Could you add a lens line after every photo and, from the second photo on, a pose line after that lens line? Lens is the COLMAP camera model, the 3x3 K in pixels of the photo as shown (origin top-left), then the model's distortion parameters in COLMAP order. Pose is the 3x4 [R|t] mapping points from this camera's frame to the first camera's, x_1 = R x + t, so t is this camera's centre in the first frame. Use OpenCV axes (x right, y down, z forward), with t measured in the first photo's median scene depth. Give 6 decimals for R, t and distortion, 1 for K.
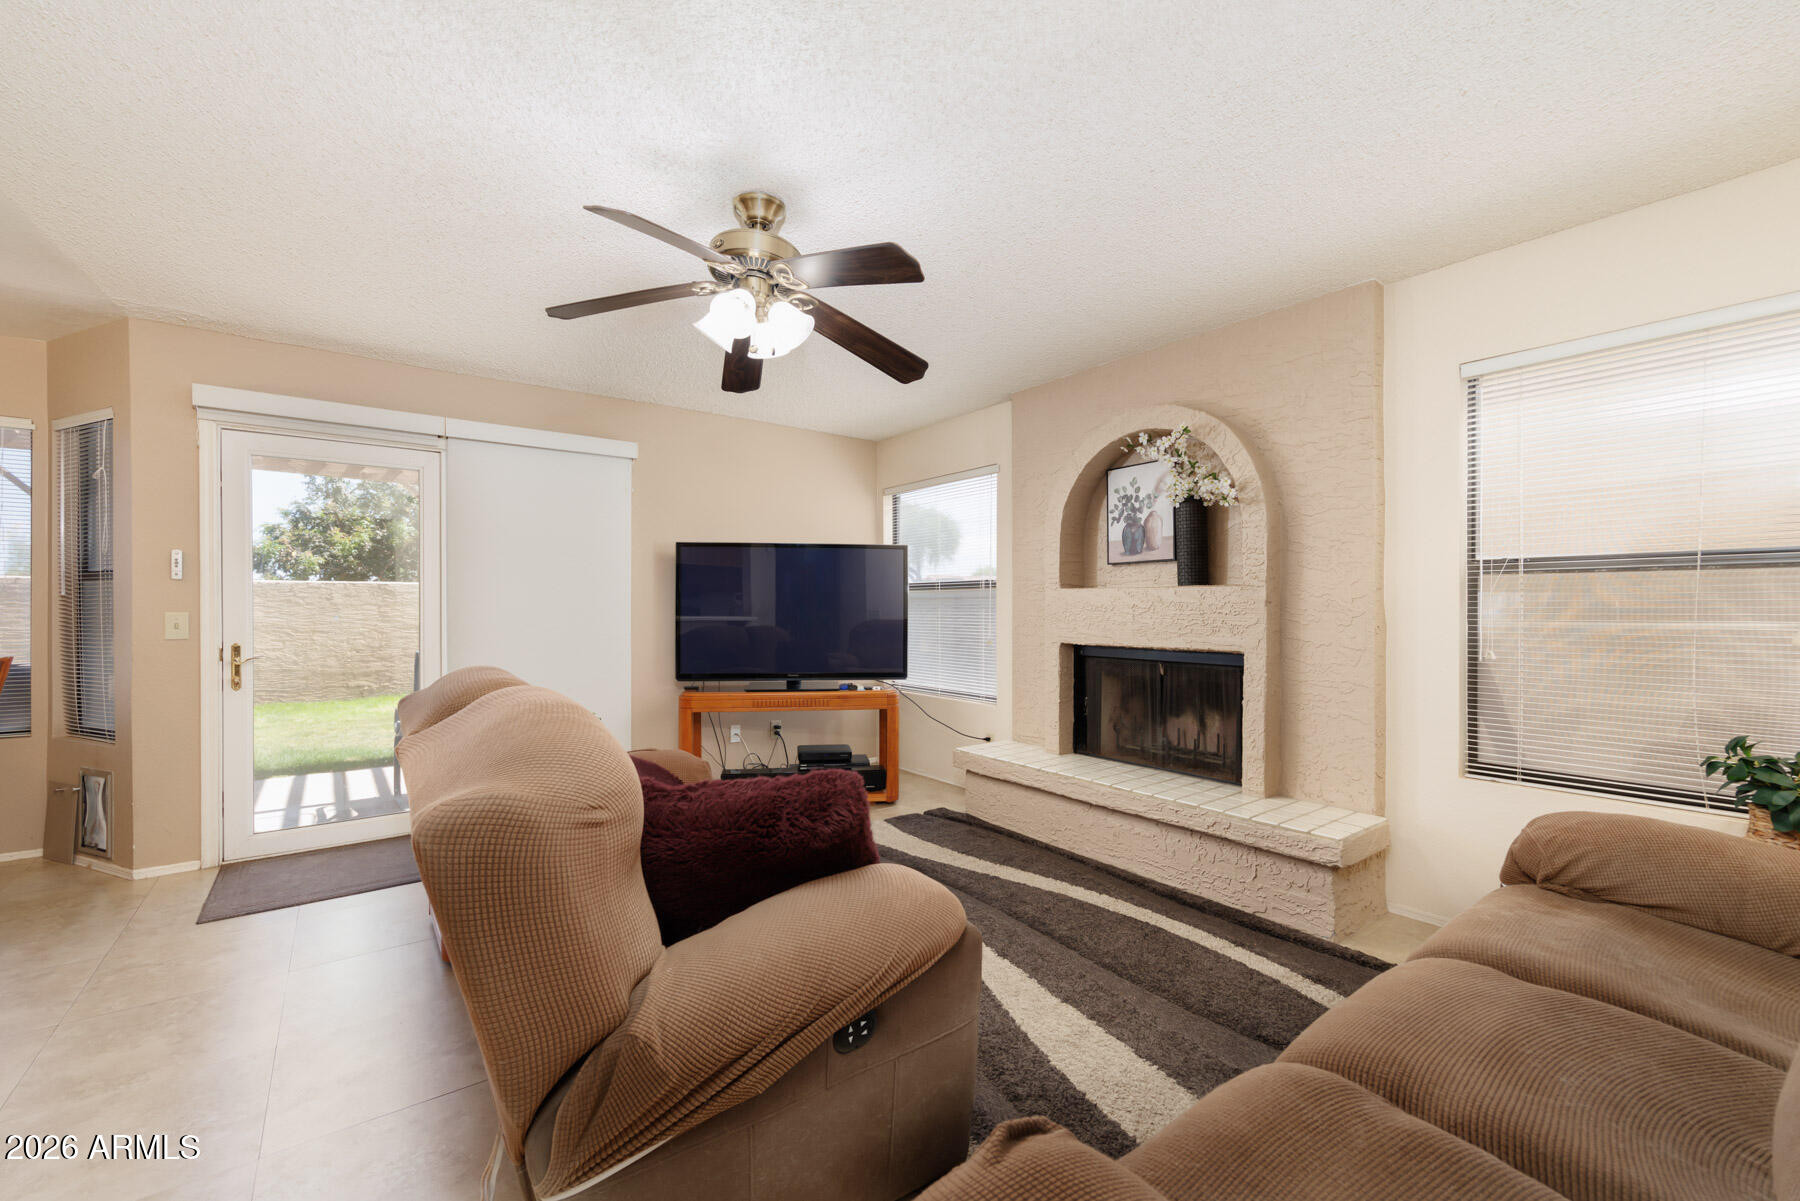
lens RADIAL K [[729.2, 0, 900.0], [0, 729.2, 600.5], [0, 0, 1]] dist [-0.004645, 0.000488]
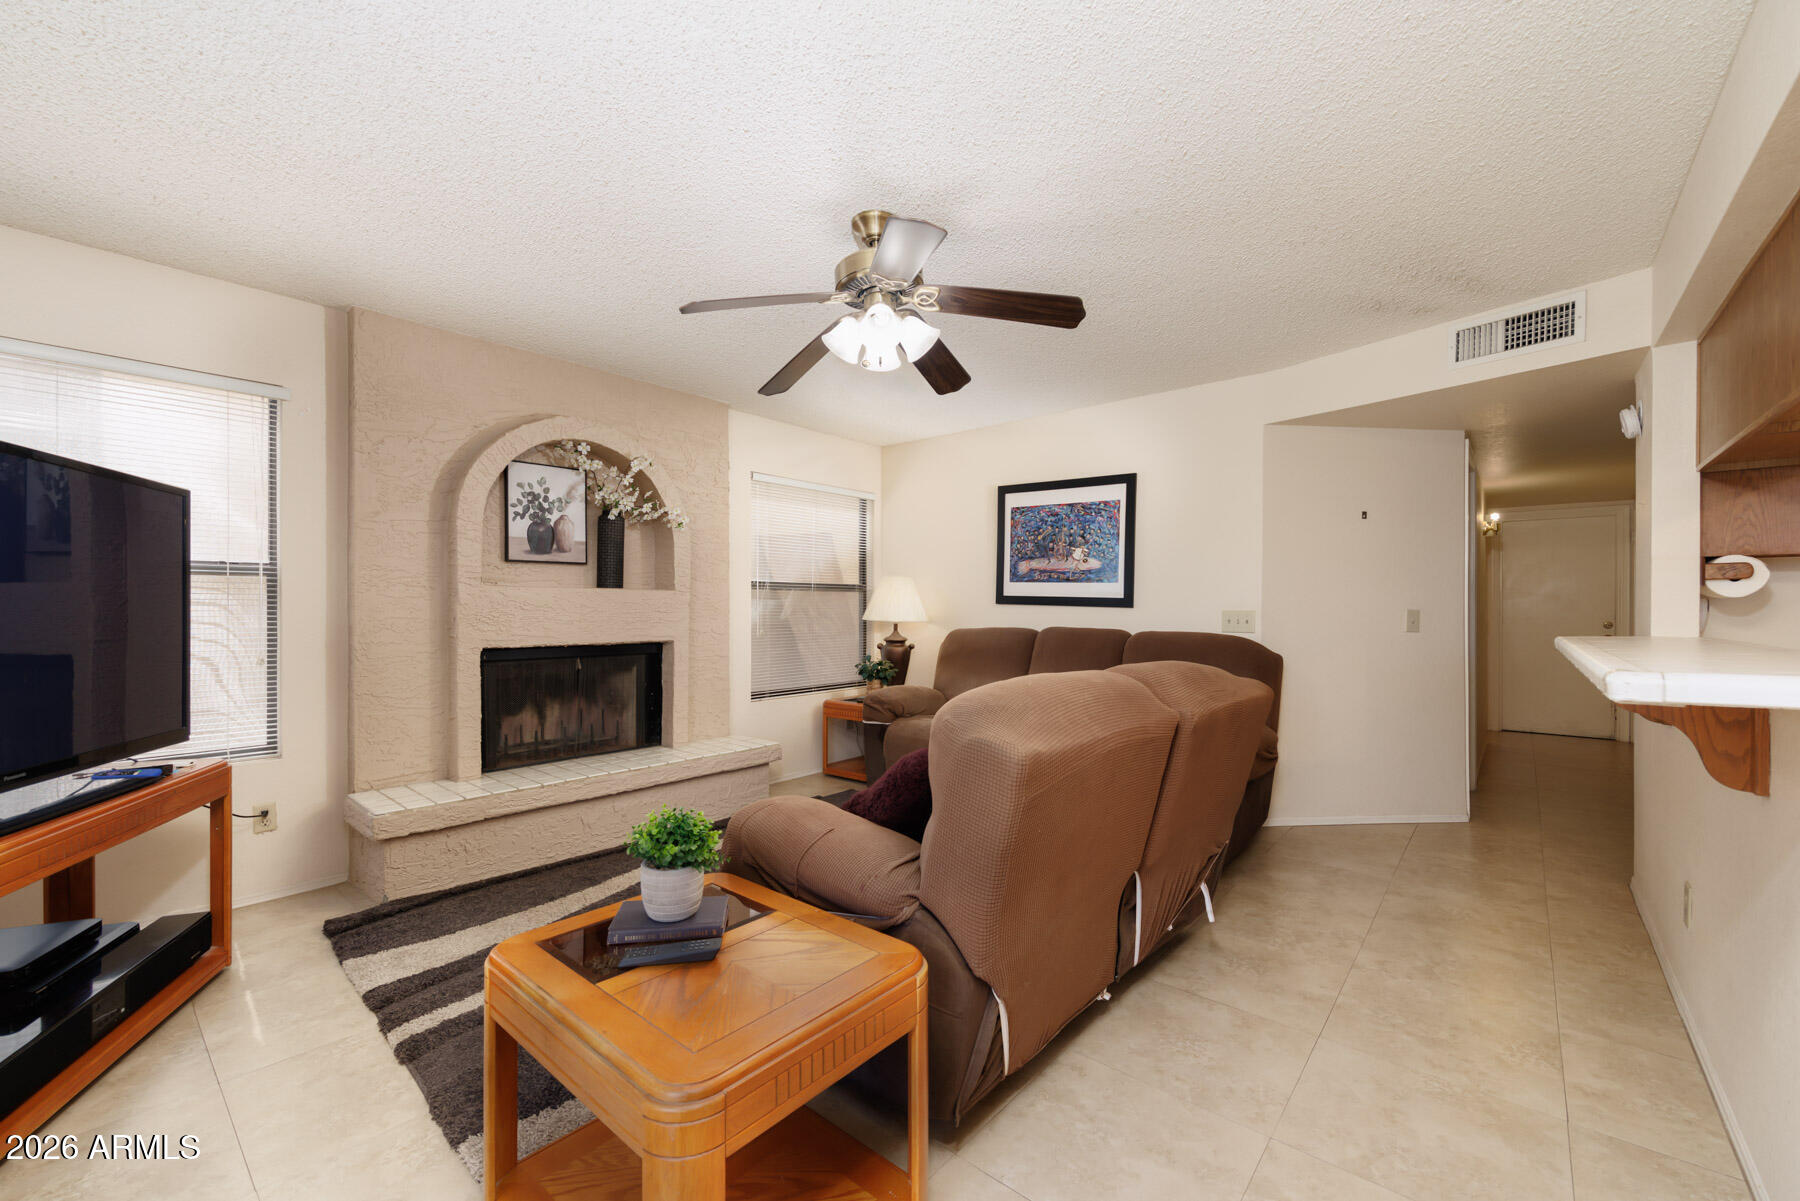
lens RADIAL K [[729.2, 0, 900.0], [0, 729.2, 600.5], [0, 0, 1]] dist [-0.004645, 0.000488]
pose [[-0.211971, 0.009912, 0.977226, -0.758694], [-0.008454, 0.999893, -0.011975, 0.008429], [-0.977239, -0.010799, -0.211864, 0.731857]]
